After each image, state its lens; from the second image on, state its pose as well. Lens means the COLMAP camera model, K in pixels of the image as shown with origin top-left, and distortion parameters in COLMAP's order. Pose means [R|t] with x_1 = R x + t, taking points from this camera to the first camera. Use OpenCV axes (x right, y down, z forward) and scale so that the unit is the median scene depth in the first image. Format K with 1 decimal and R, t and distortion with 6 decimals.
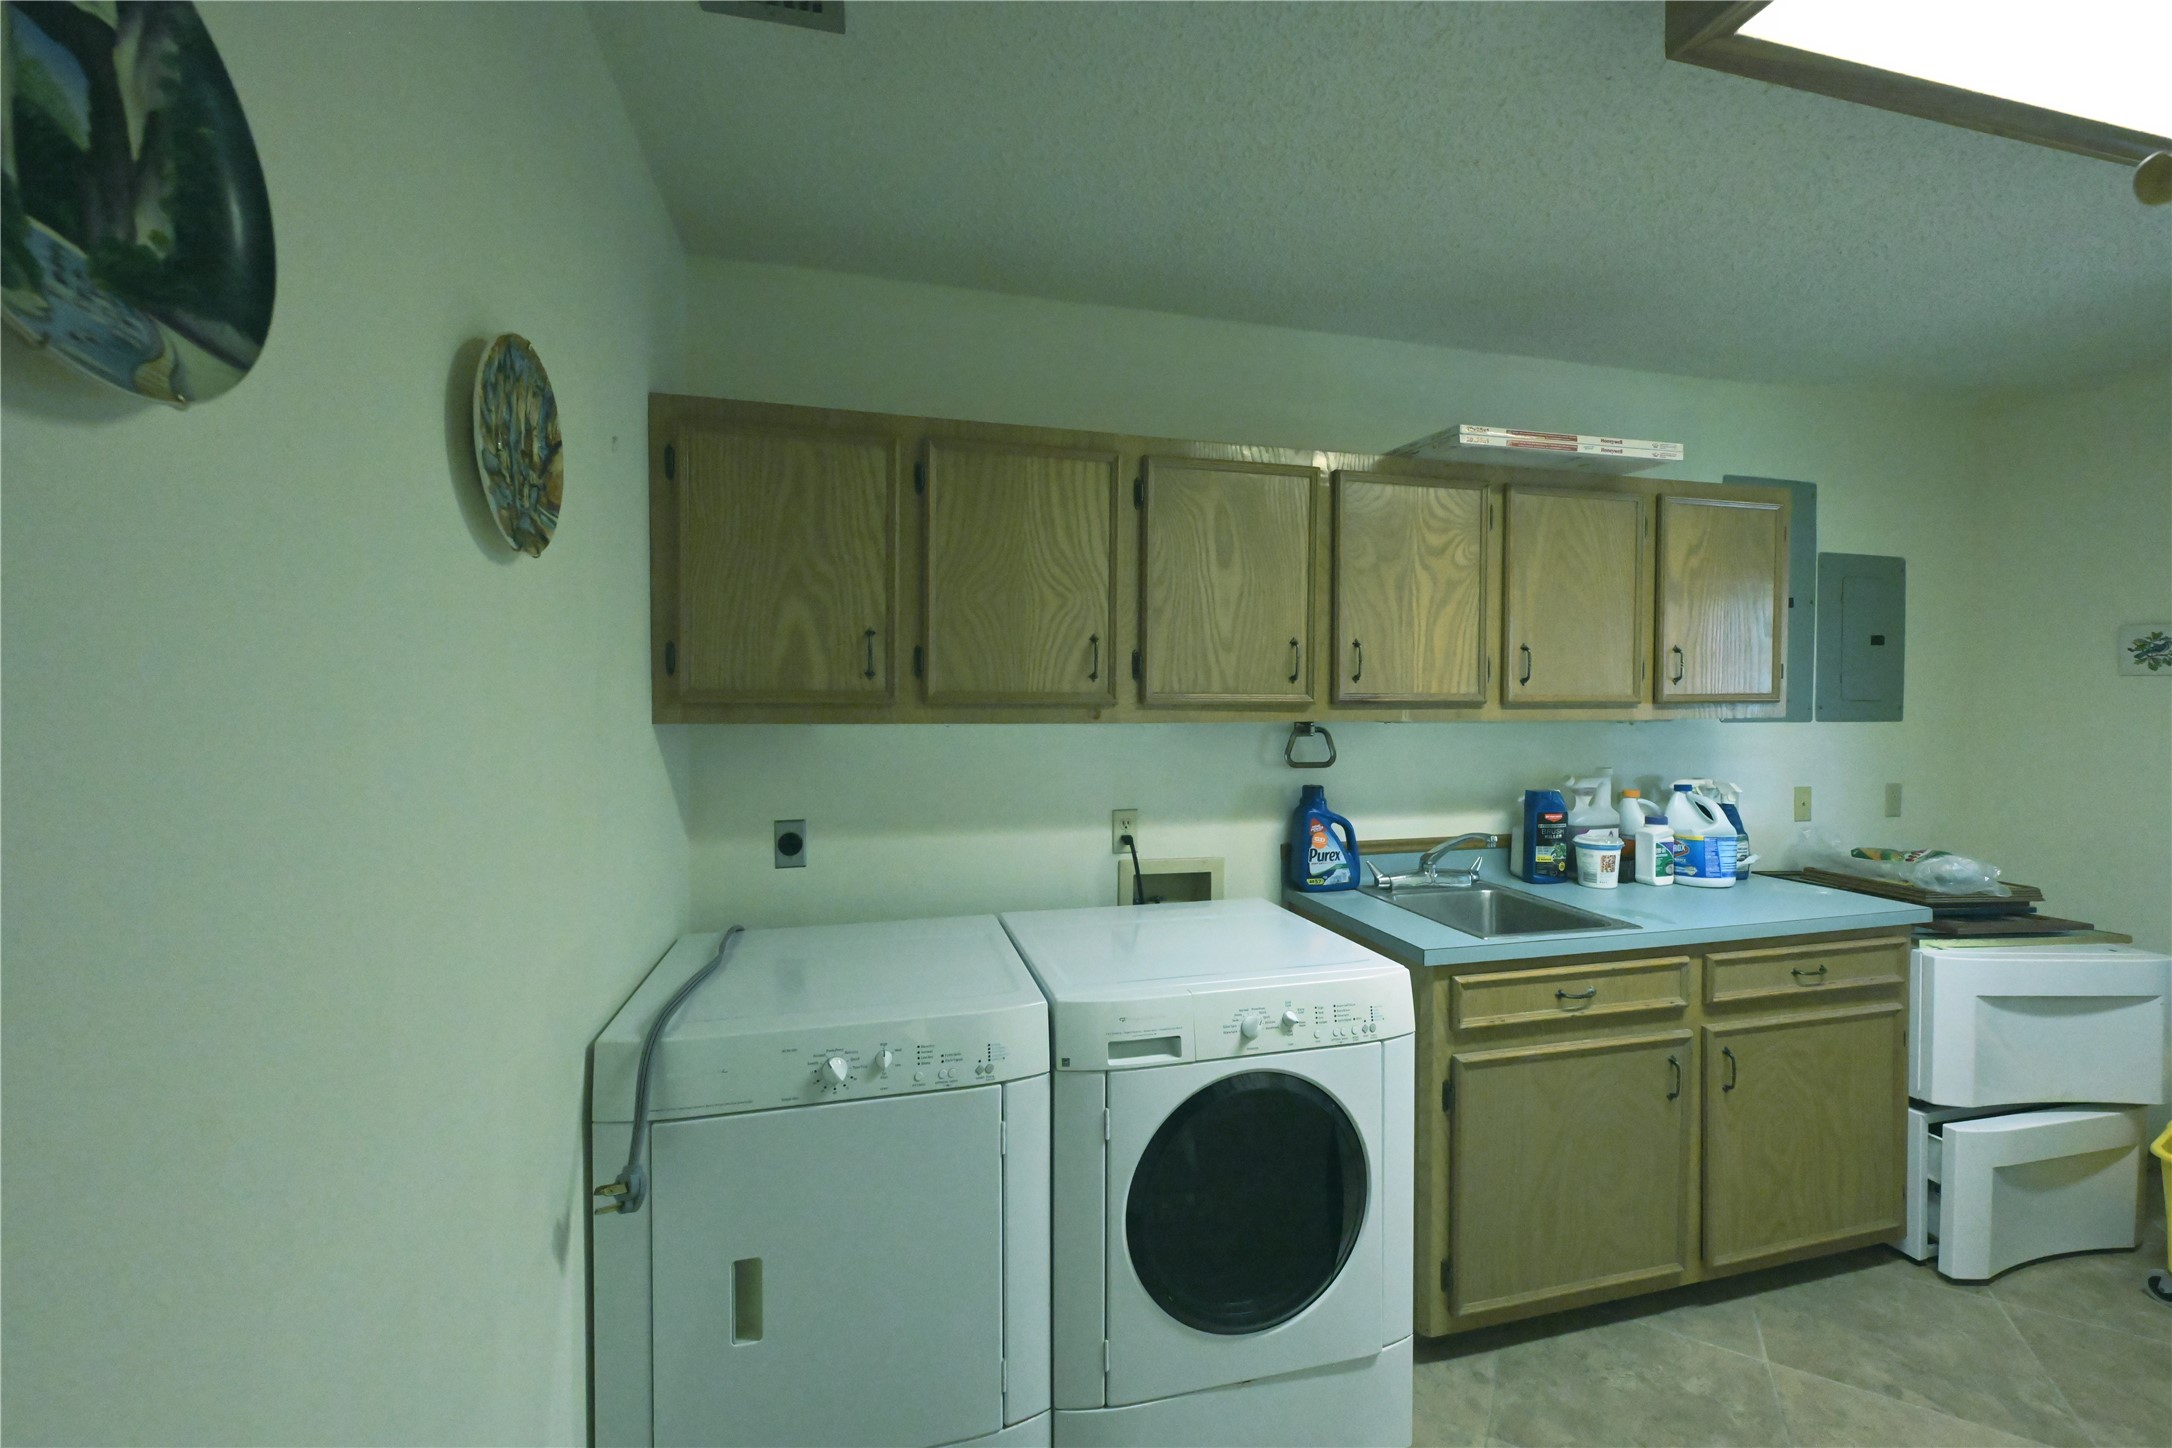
lens RADIAL K [[861.7, 0, 1087.0], [0, 861.7, 721.5], [0, 0, 1]] dist [-0.000871, -0.000236]
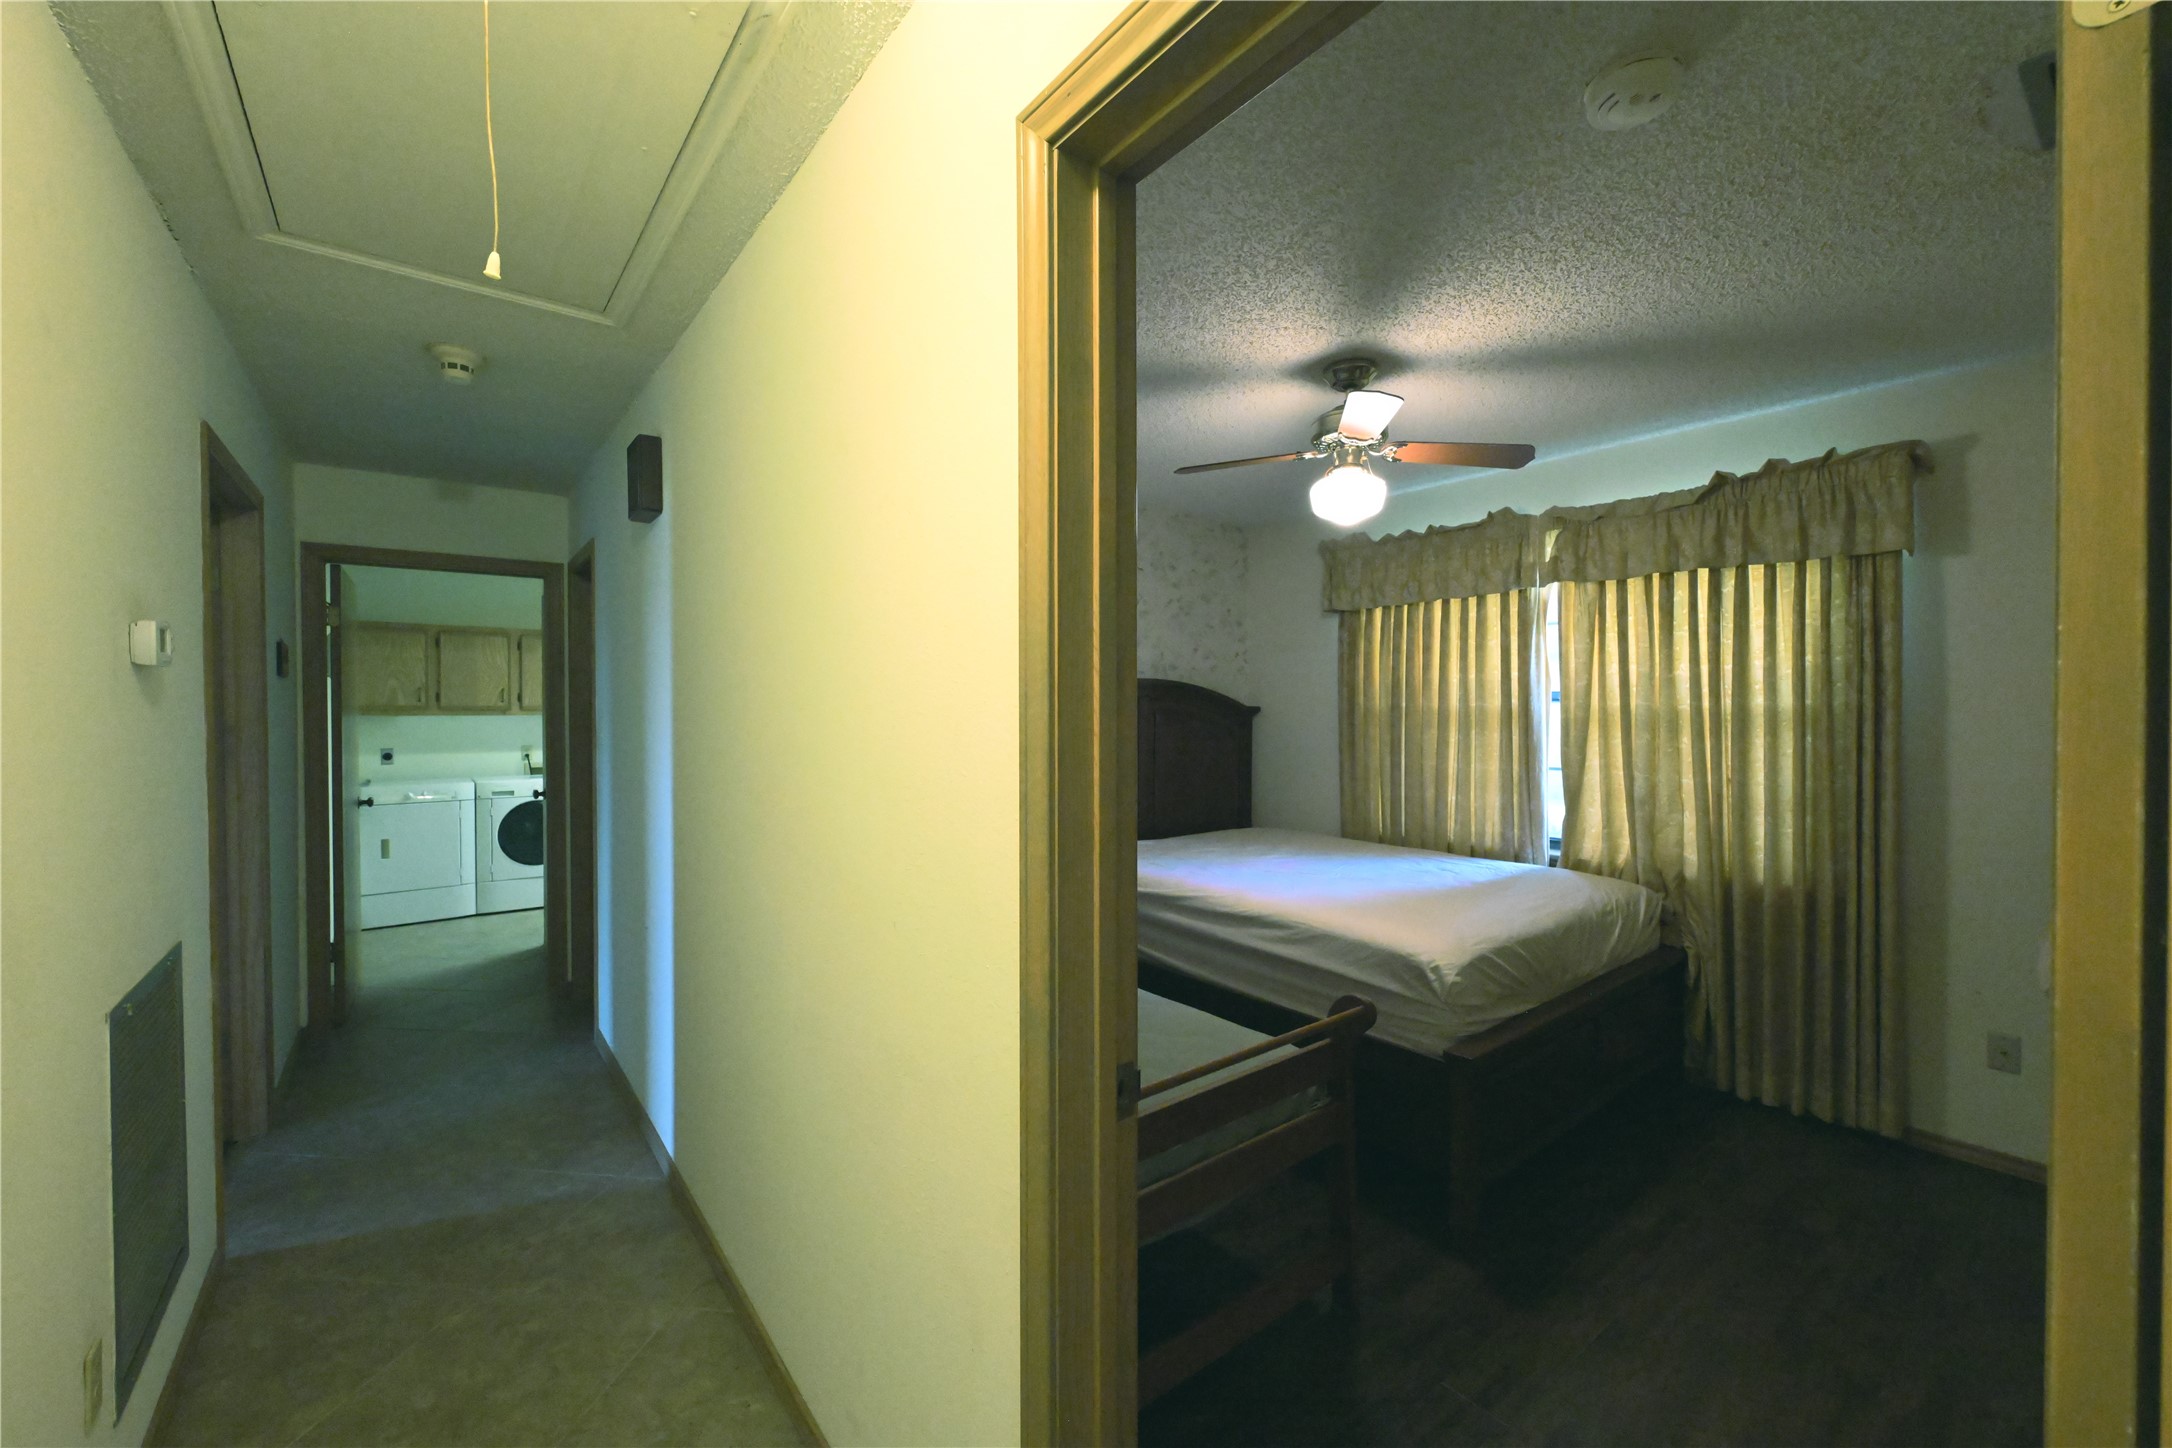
lens RADIAL K [[861.7, 0, 1087.0], [0, 861.7, 721.5], [0, 0, 1]] dist [-0.000871, -0.000236]
pose [[0.916741, -0.006114, 0.399436, 0.710741], [0.009199, 0.999941, -0.005807, 0.063546], [-0.399377, 0.008998, 0.916743, -2.799514]]
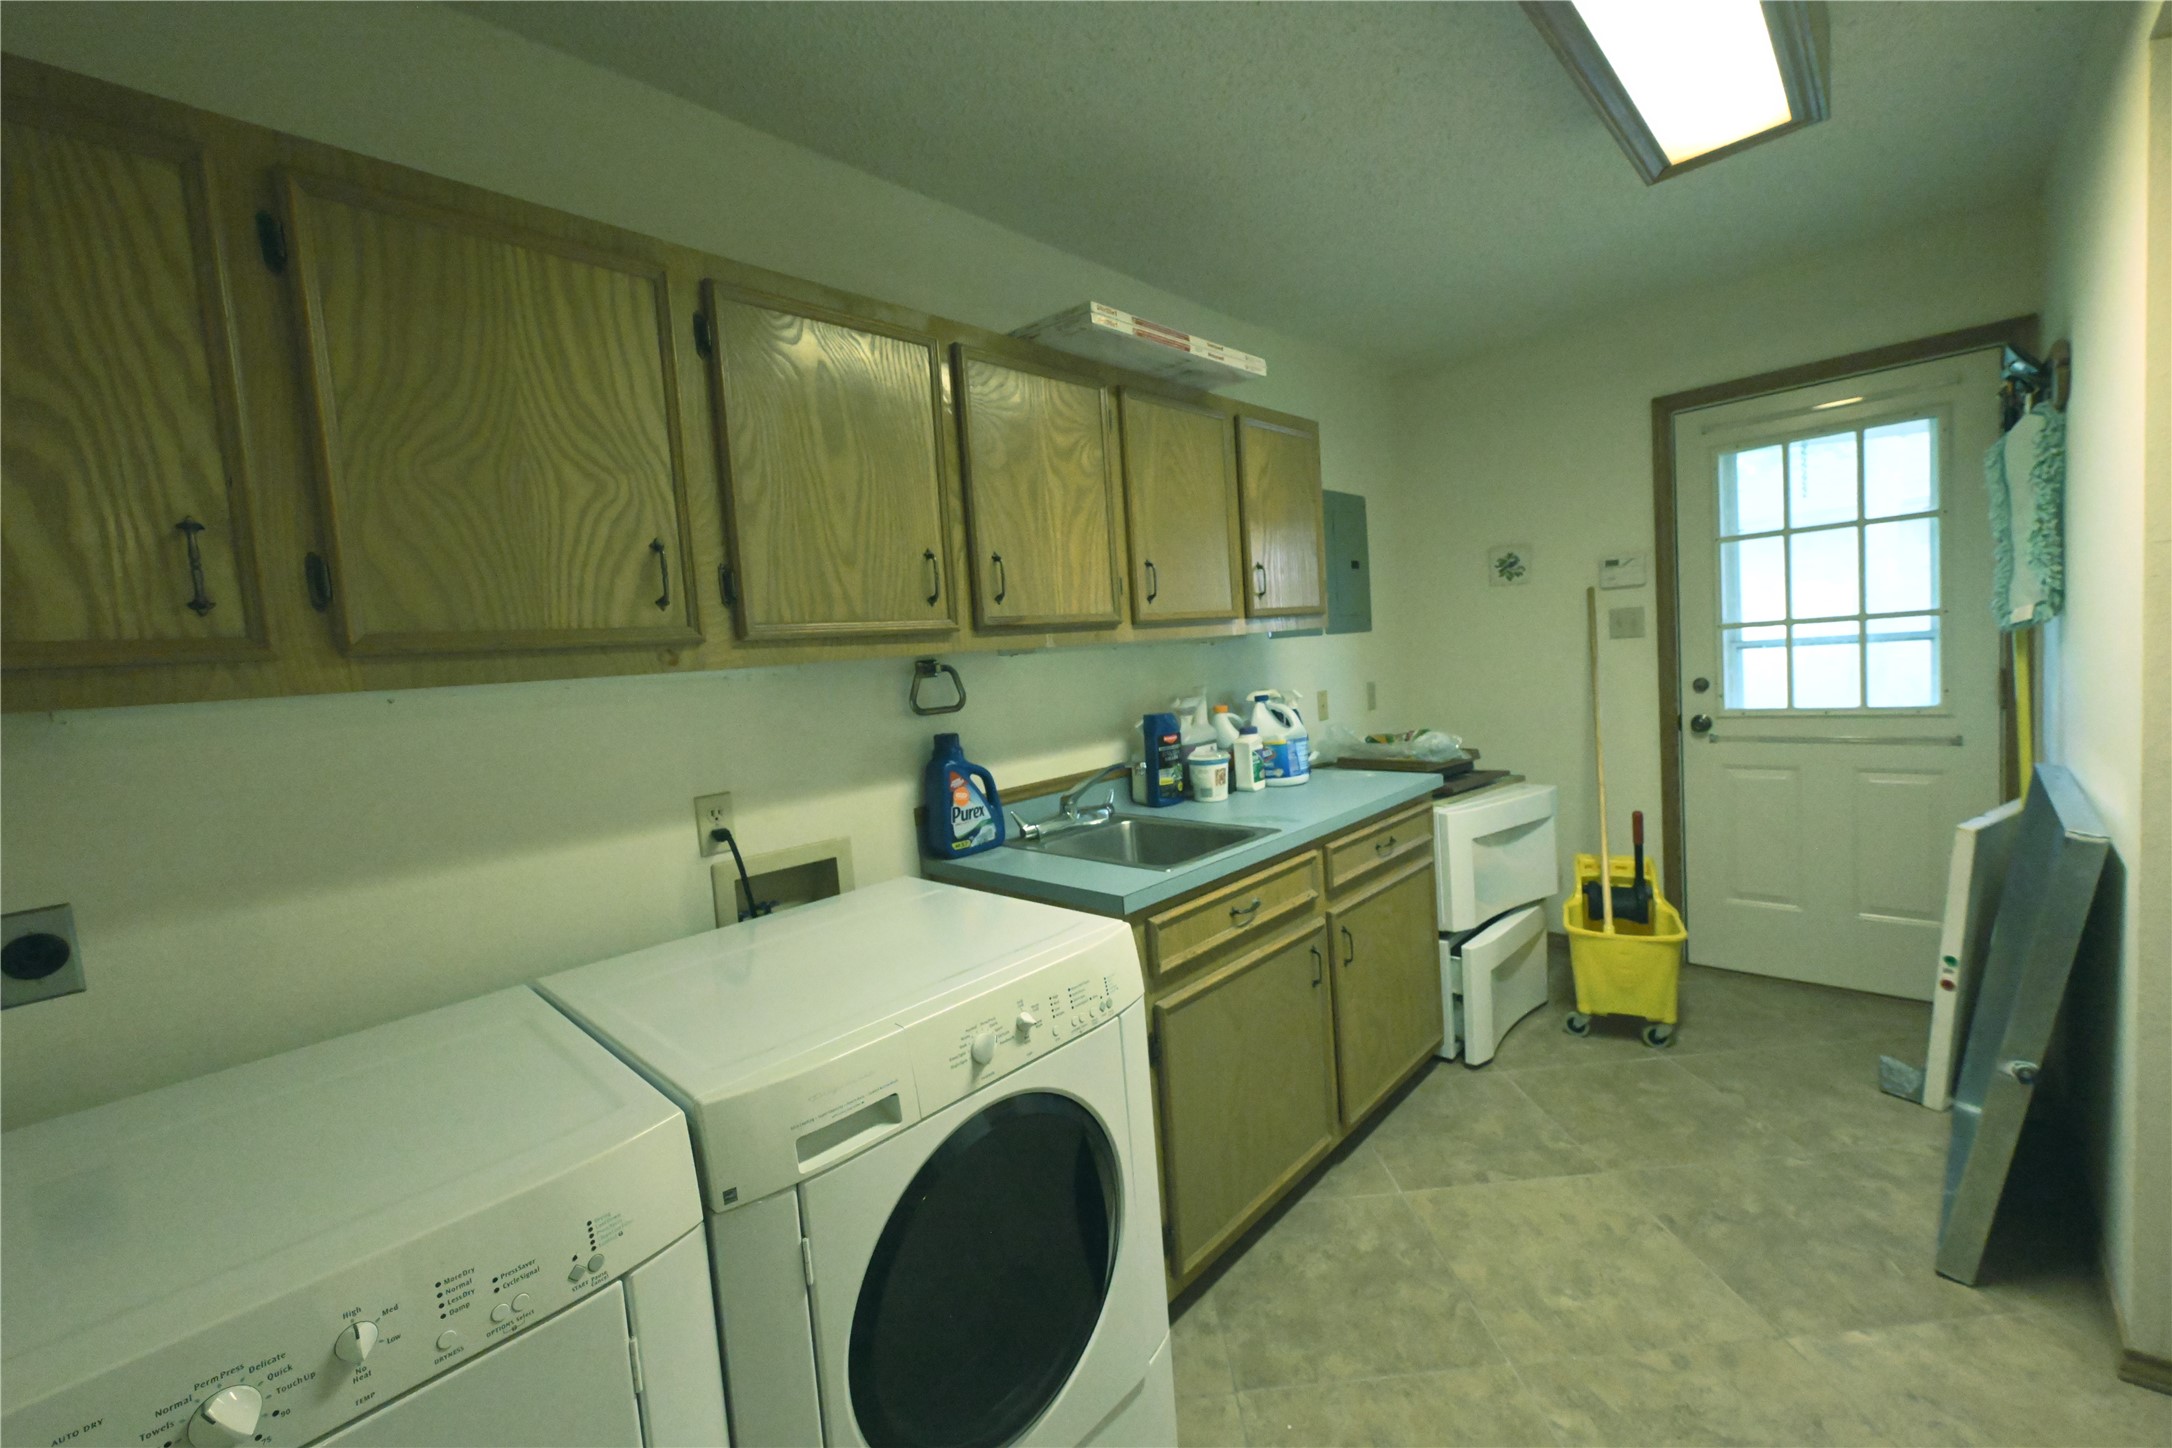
lens RADIAL K [[862.2, 0, 1095.2], [0, 862.2, 720.6], [0, 0, 1]] dist [0.001150, 0.000016]
pose [[0.845354, -0.105198, 0.523746, -0.066464], [0.086579, 0.994437, 0.059995, 0.027353], [-0.527144, -0.005372, 0.849759, 0.237897]]
